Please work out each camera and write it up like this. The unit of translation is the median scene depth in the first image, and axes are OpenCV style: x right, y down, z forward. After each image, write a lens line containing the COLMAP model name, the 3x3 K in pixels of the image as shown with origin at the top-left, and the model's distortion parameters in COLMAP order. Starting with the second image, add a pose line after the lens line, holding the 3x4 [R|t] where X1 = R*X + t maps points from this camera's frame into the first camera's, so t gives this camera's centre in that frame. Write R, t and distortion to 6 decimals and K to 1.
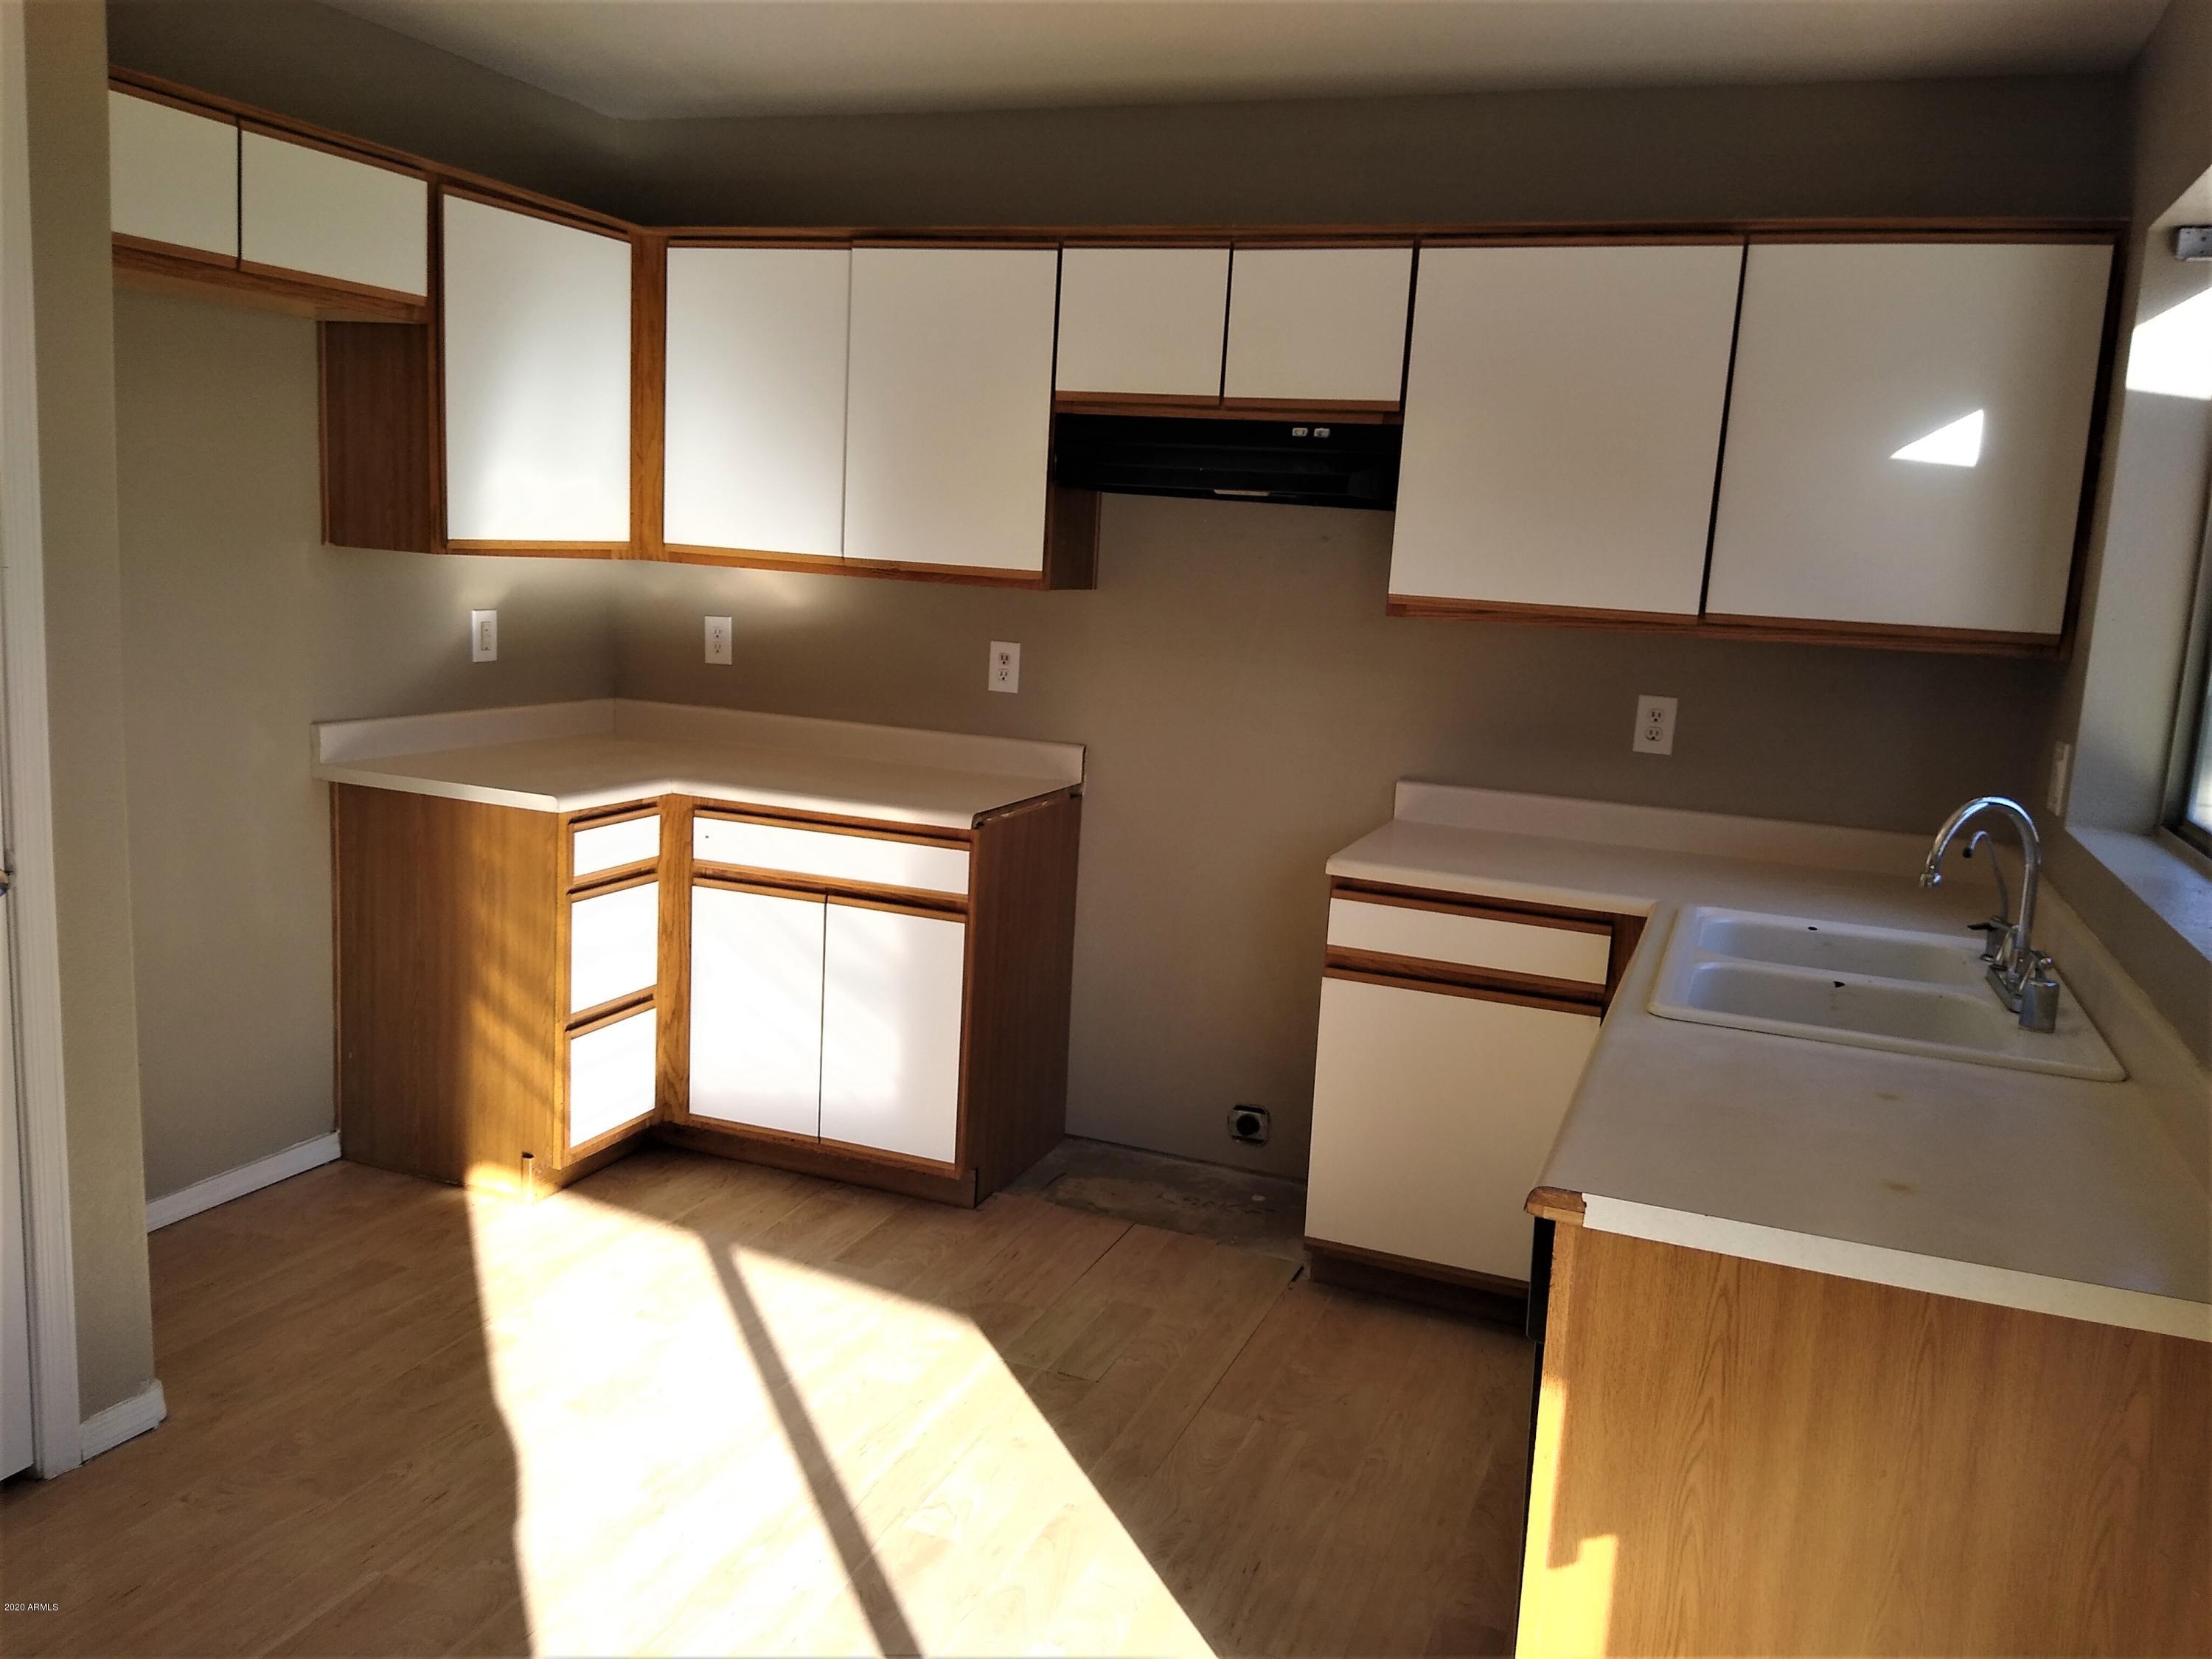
lens RADIAL K [[1702.0, 0, 1106.0], [0, 1702.0, 829.5], [0, 0, 1]] dist [0.084655, -0.156422]
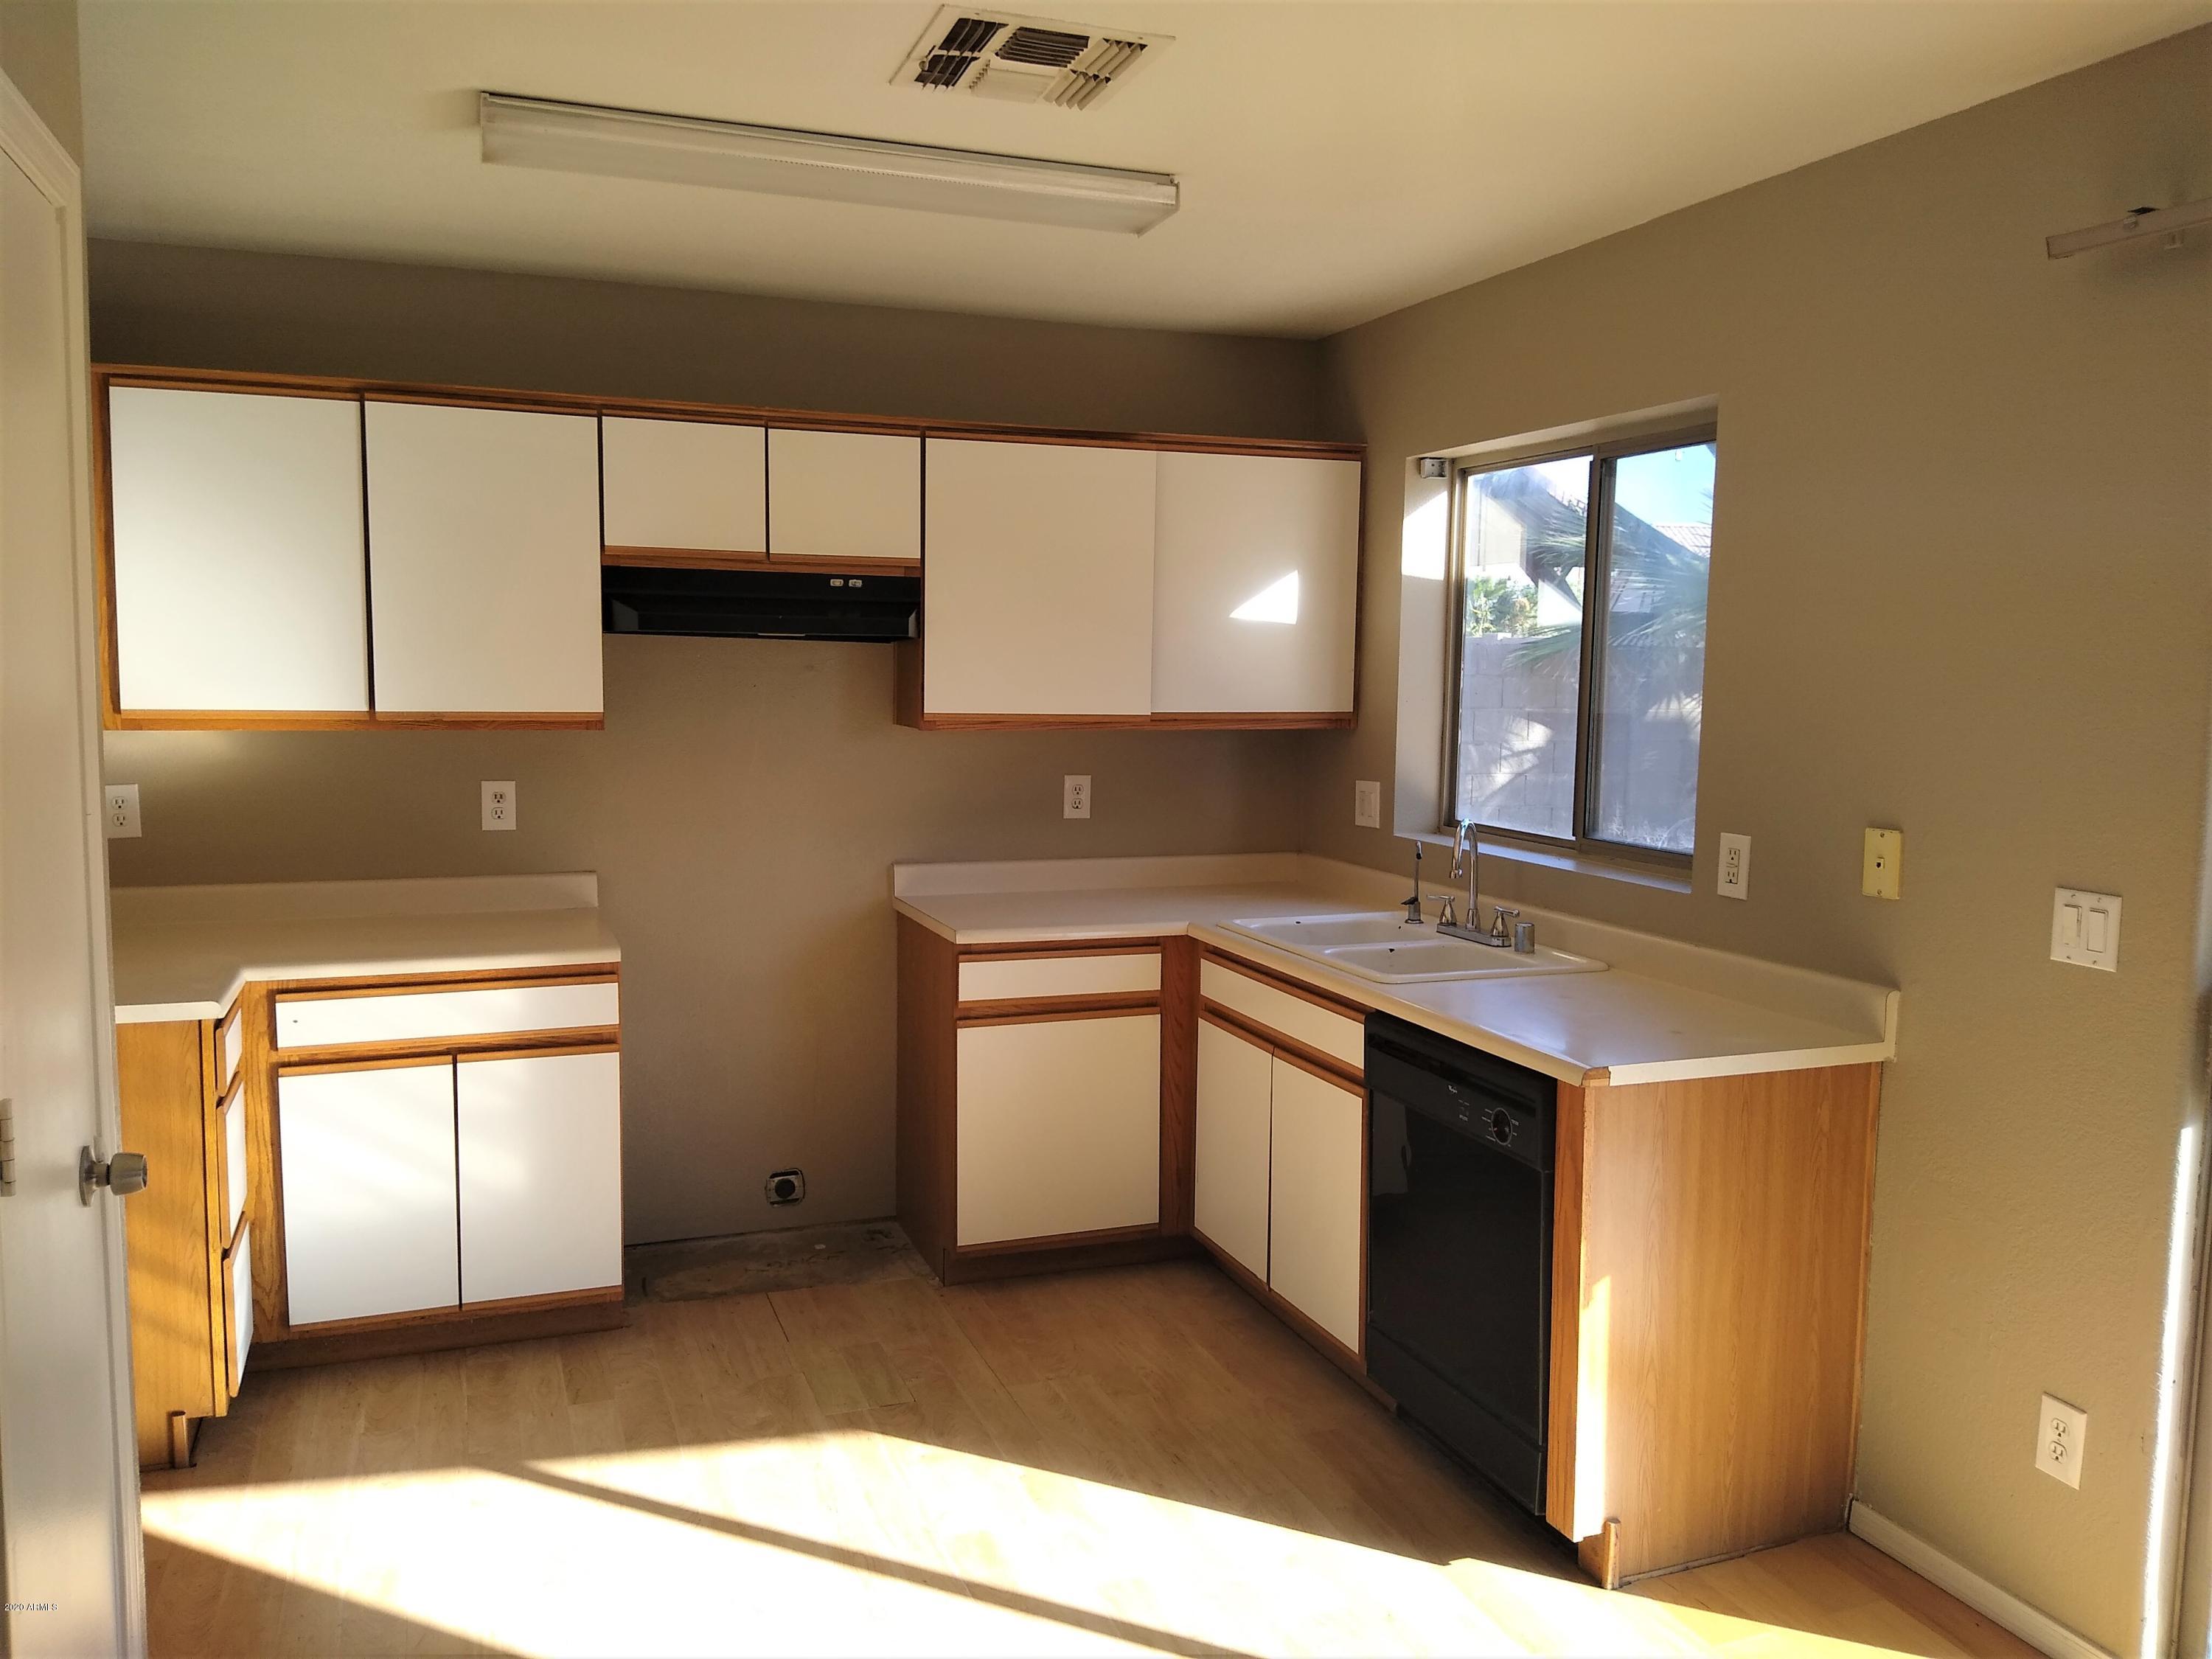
lens RADIAL K [[1702.0, 0, 1106.0], [0, 1702.0, 829.5], [0, 0, 1]] dist [0.084655, -0.156422]
pose [[0.745118, -0.116514, 0.656677, -0.530009], [0.139692, 0.990046, 0.017157, -0.055788], [-0.652139, 0.078949, 0.753977, -0.000552]]
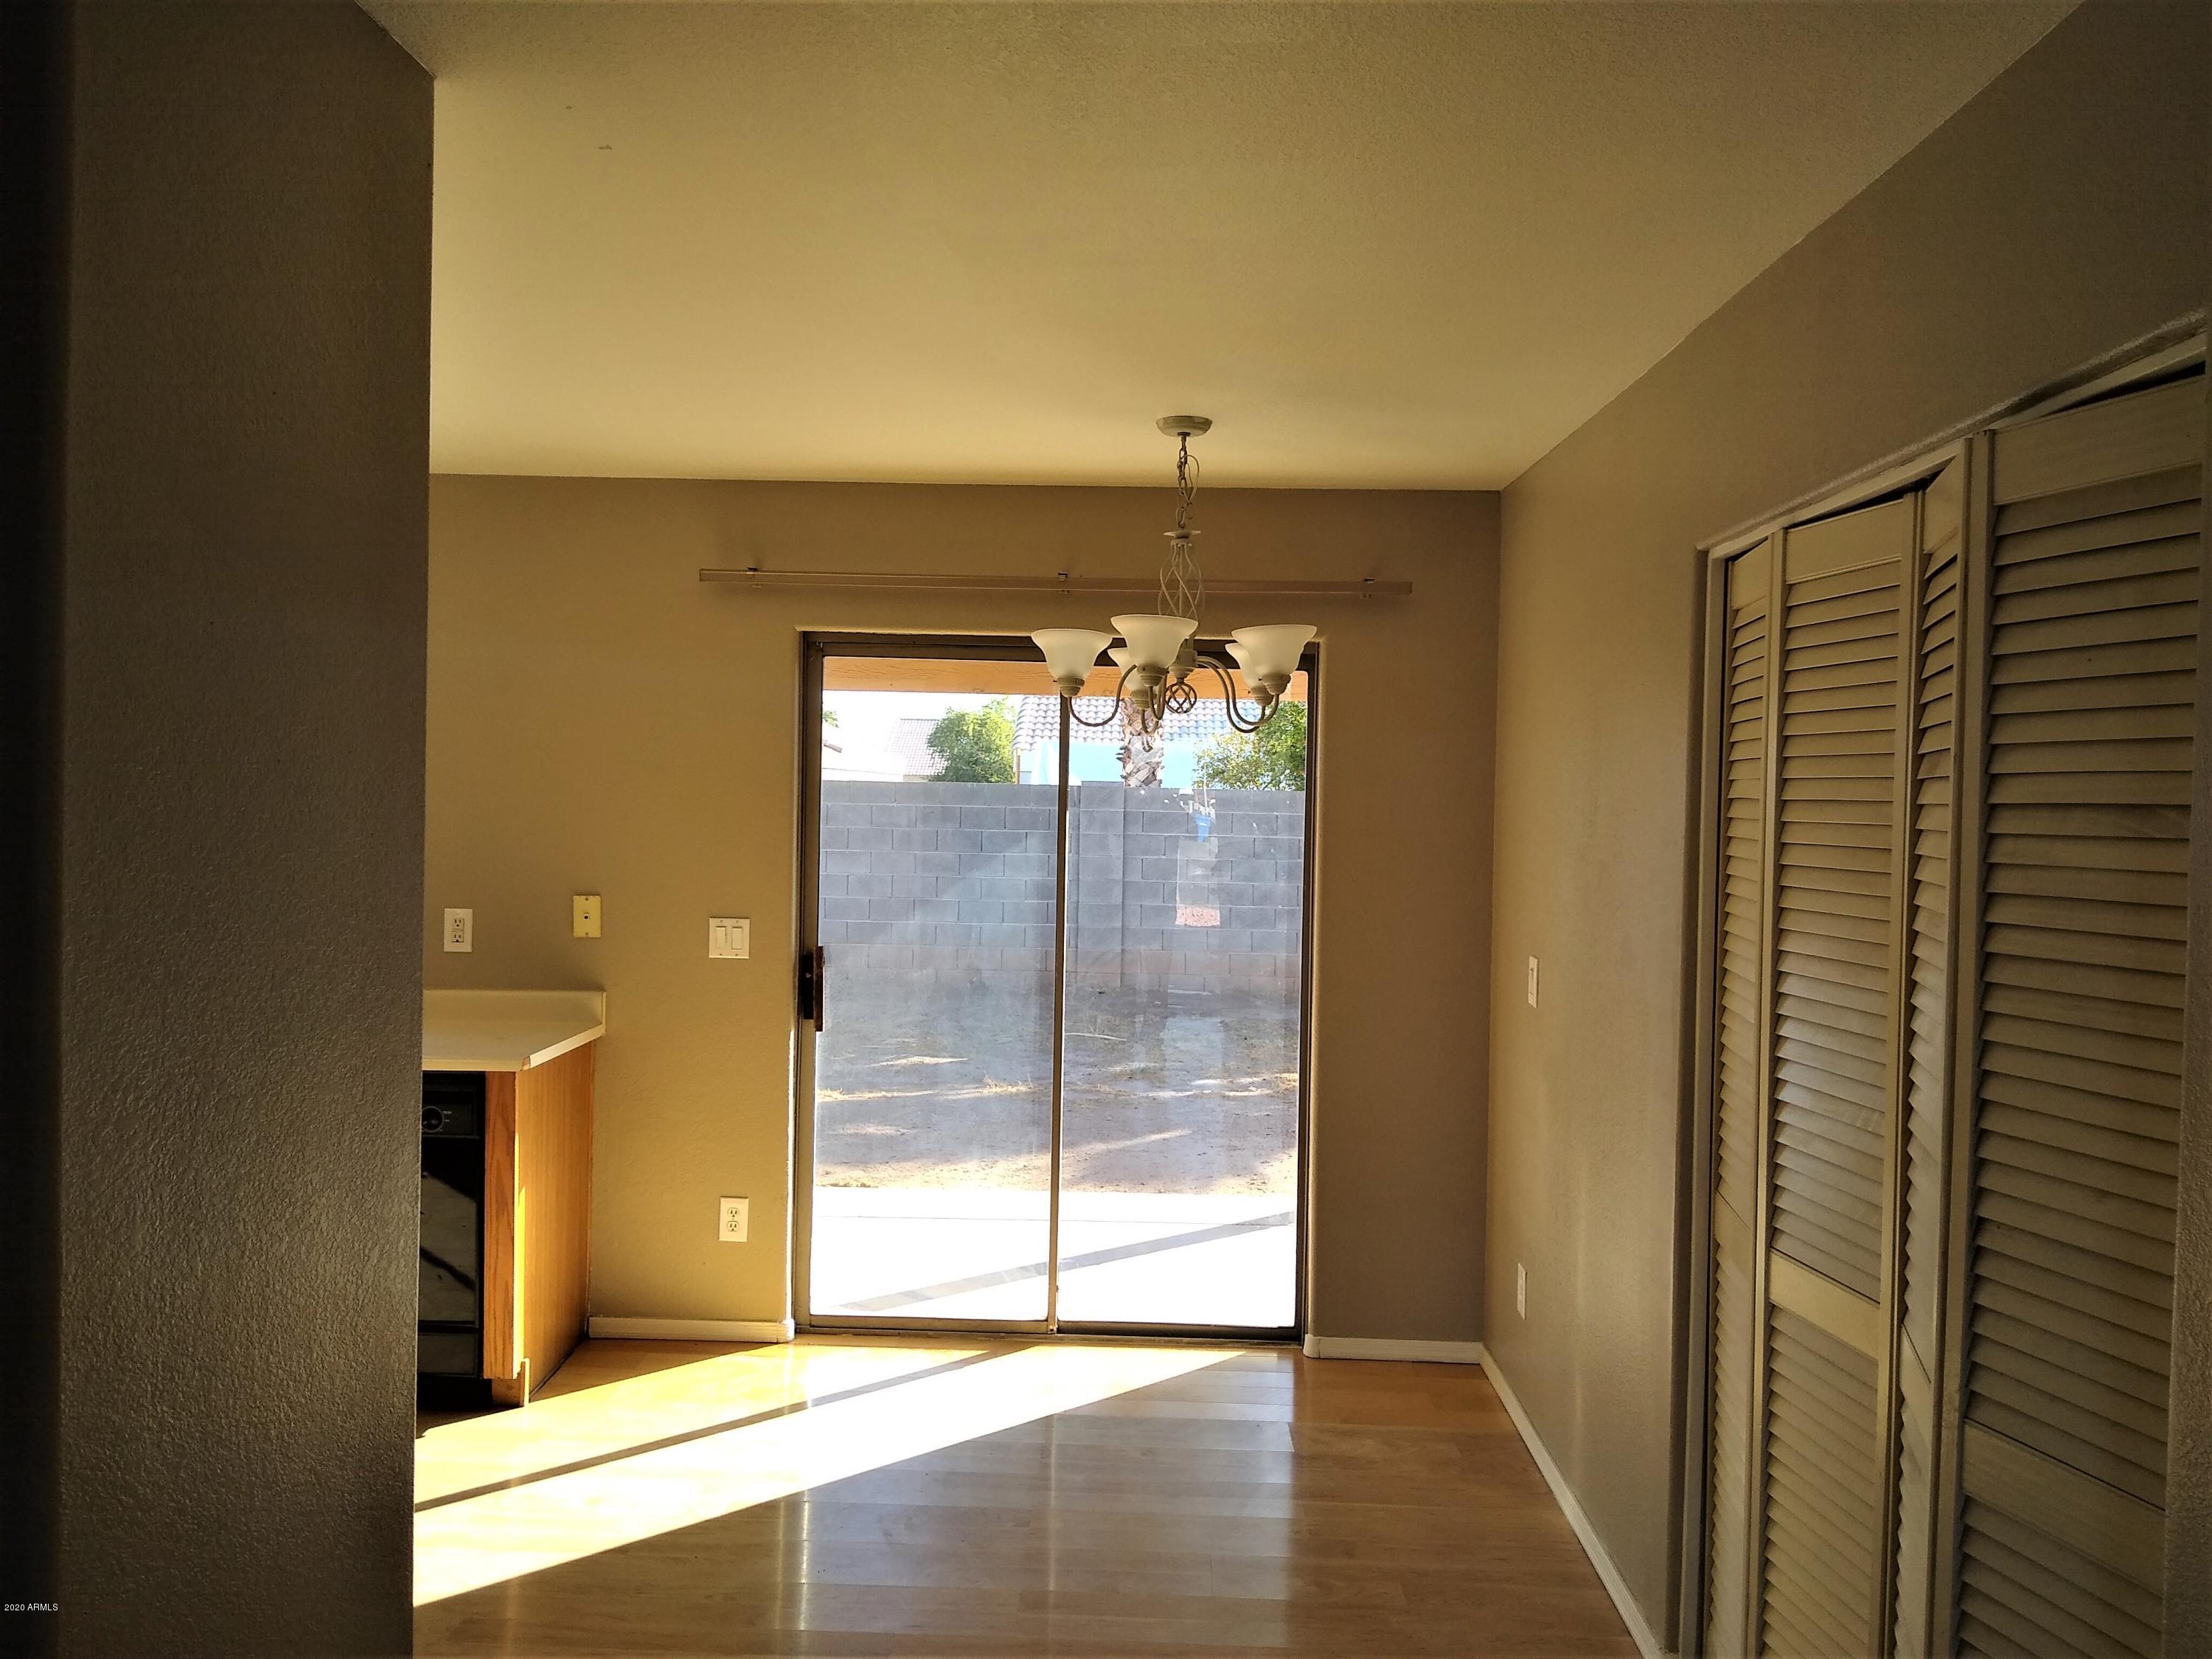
lens RADIAL K [[1702.0, 0, 1106.0], [0, 1702.0, 829.5], [0, 0, 1]] dist [0.084655, -0.156422]
pose [[-0.353354, -0.082807, 0.931818, -1.101485], [0.109173, 0.985618, 0.128987, -0.169127], [-0.929098, 0.147307, -0.339232, 0.443694]]
